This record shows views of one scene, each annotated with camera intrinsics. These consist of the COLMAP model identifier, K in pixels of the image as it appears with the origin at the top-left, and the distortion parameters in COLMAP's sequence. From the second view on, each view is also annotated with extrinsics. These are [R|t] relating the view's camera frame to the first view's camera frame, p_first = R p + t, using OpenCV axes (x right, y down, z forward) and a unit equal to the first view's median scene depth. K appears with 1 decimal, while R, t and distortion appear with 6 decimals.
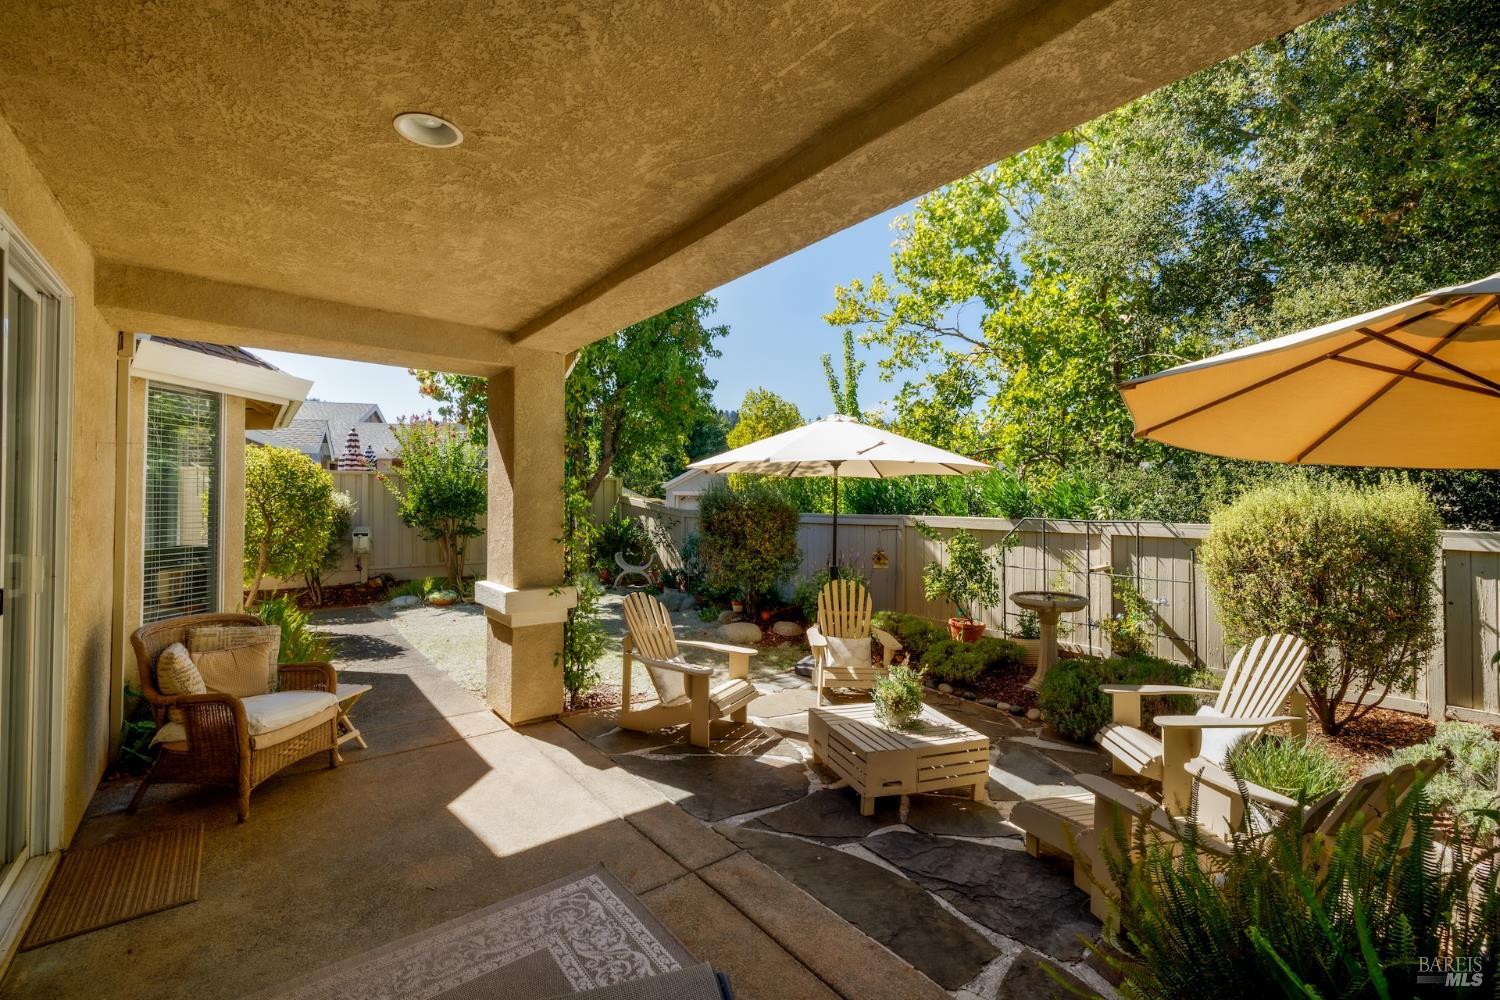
lens RADIAL K [[617.4, 0, 751.9], [0, 617.4, 494.2], [0, 0, 1]] dist [0.003248, -0.001604]
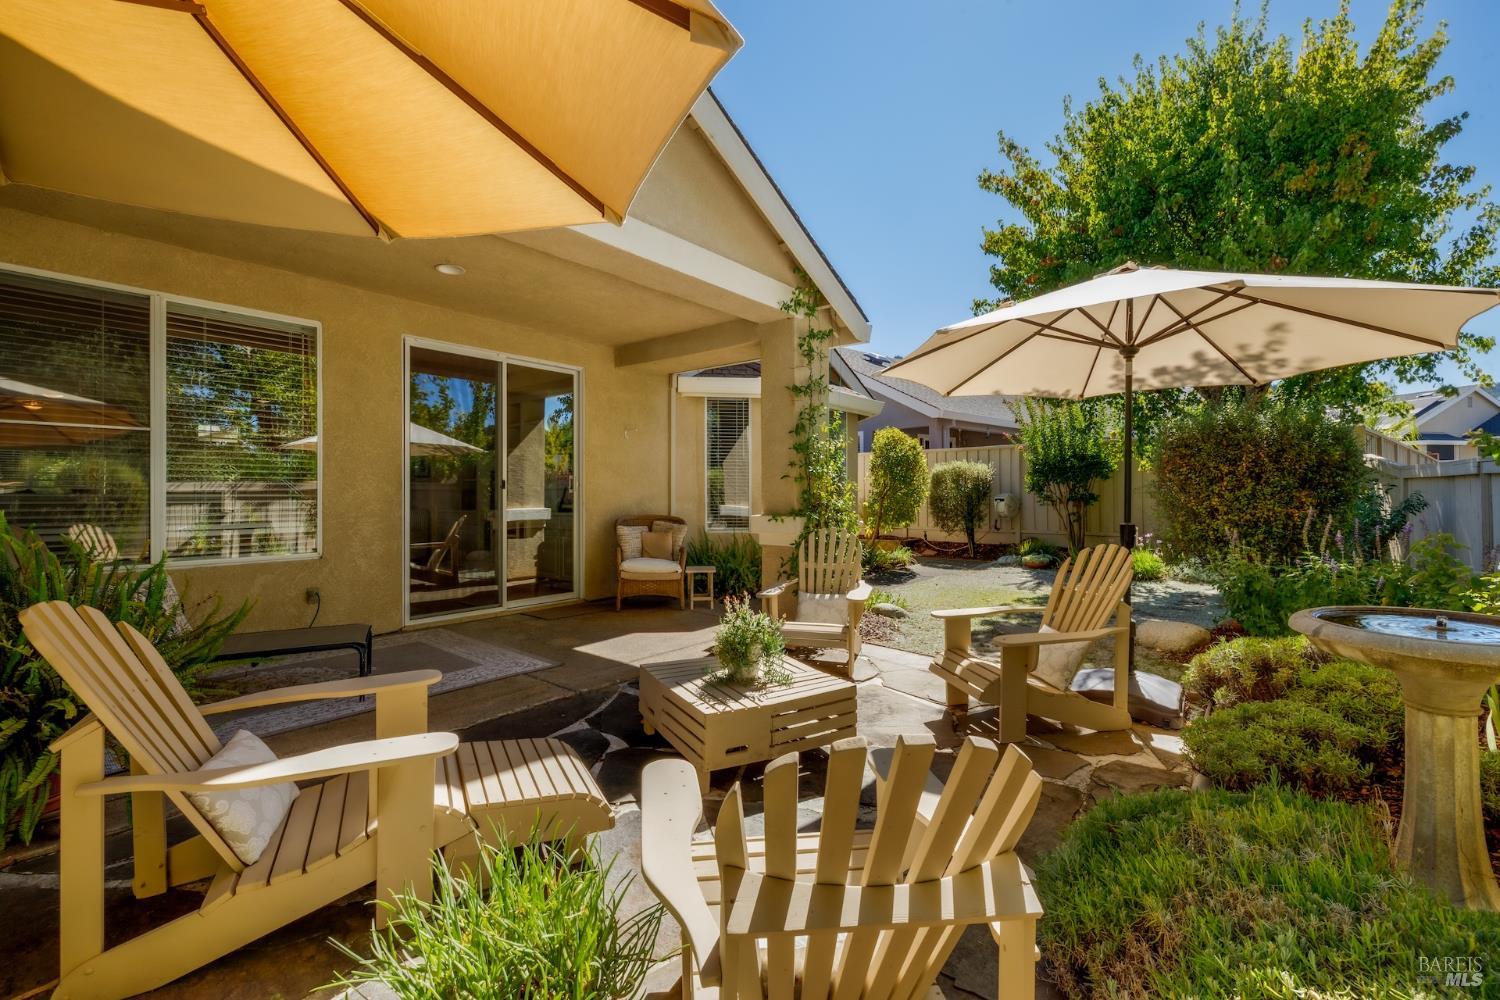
lens RADIAL K [[617.4, 0, 750.7], [0, 617.4, 500.3], [0, 0, 1]] dist [0.003248, -0.001604]
pose [[0.202970, 0.003212, -0.979180, 0.856477], [0.015496, 0.999859, 0.006491, 0.116685], [0.979062, -0.016491, 0.202891, 0.721482]]
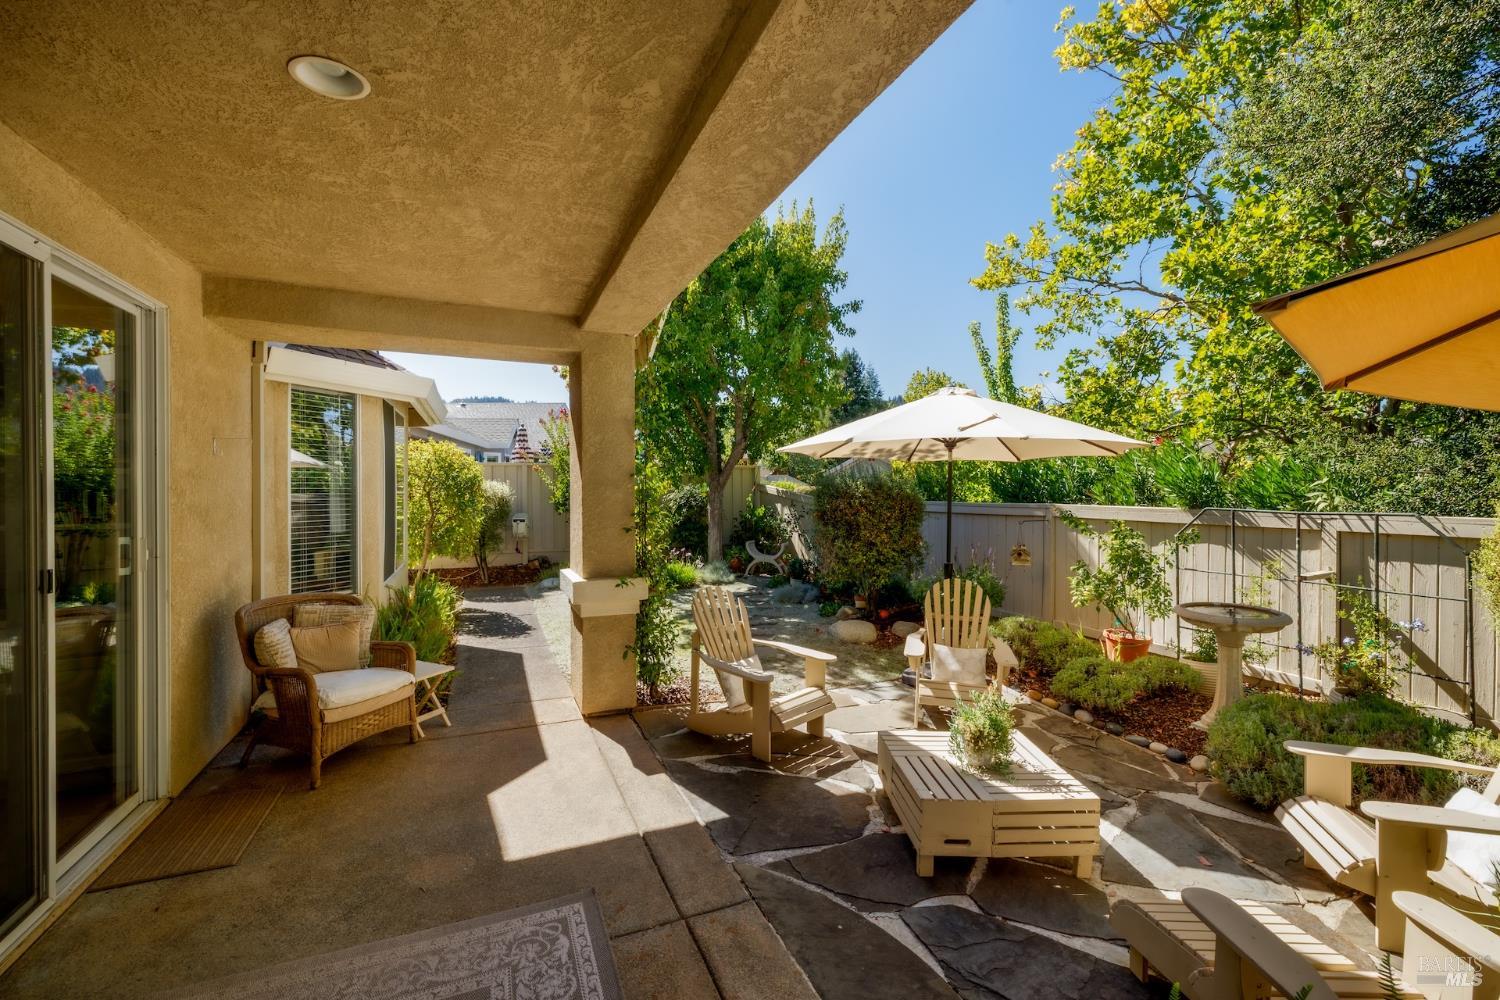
lens RADIAL K [[617.4, 0, 754.3], [0, 617.4, 494.4], [0, 0, 1]] dist [0.003248, -0.001604]
pose [[0.963202, -0.002459, -0.268768, 0.142085], [0.007847, 0.999789, 0.018973, 0.003092], [0.268665, -0.020384, 0.963018, 0.128703]]
